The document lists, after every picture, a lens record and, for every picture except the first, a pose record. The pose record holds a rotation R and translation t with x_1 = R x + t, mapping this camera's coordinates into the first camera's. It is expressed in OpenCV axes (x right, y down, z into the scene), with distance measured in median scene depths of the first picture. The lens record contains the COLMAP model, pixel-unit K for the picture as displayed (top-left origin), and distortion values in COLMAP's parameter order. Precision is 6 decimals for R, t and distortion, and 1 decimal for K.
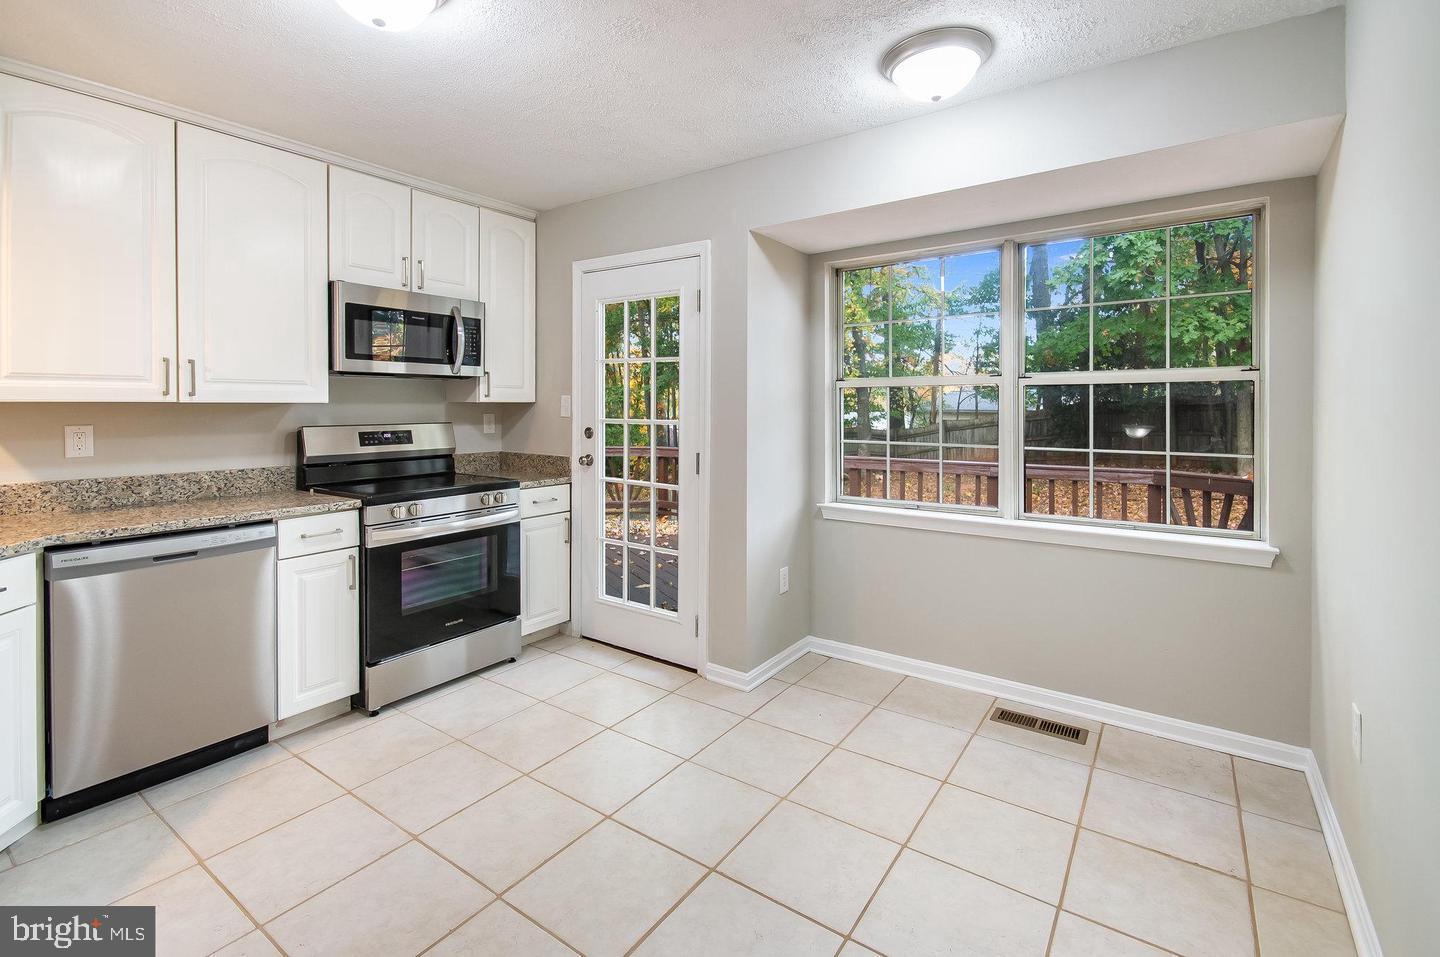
lens RADIAL K [[634.6, 0, 718.0], [0, 634.6, 426.1], [0, 0, 1]] dist [-0.000150, 0.000182]
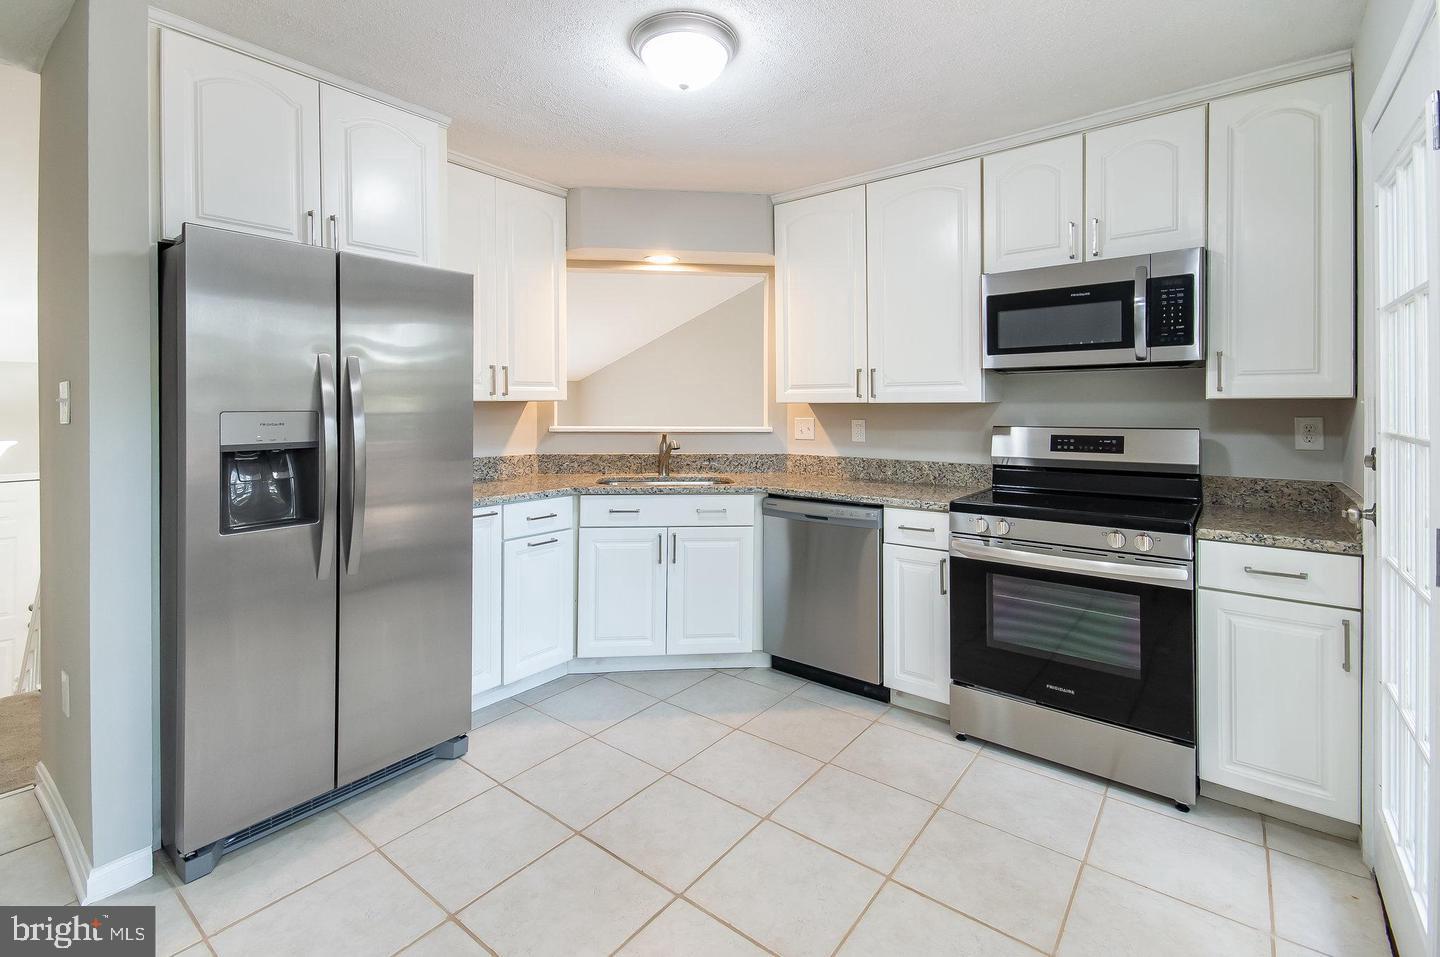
lens RADIAL K [[652.2, 0, 722.6], [0, 652.2, 410.3], [0, 0, 1]] dist [-0.003729, -0.000348]
pose [[-0.065850, 0.001162, -0.997829, 0.414794], [-0.032544, 0.999465, 0.003312, -0.014782], [0.997299, 0.032691, -0.065777, 0.681926]]
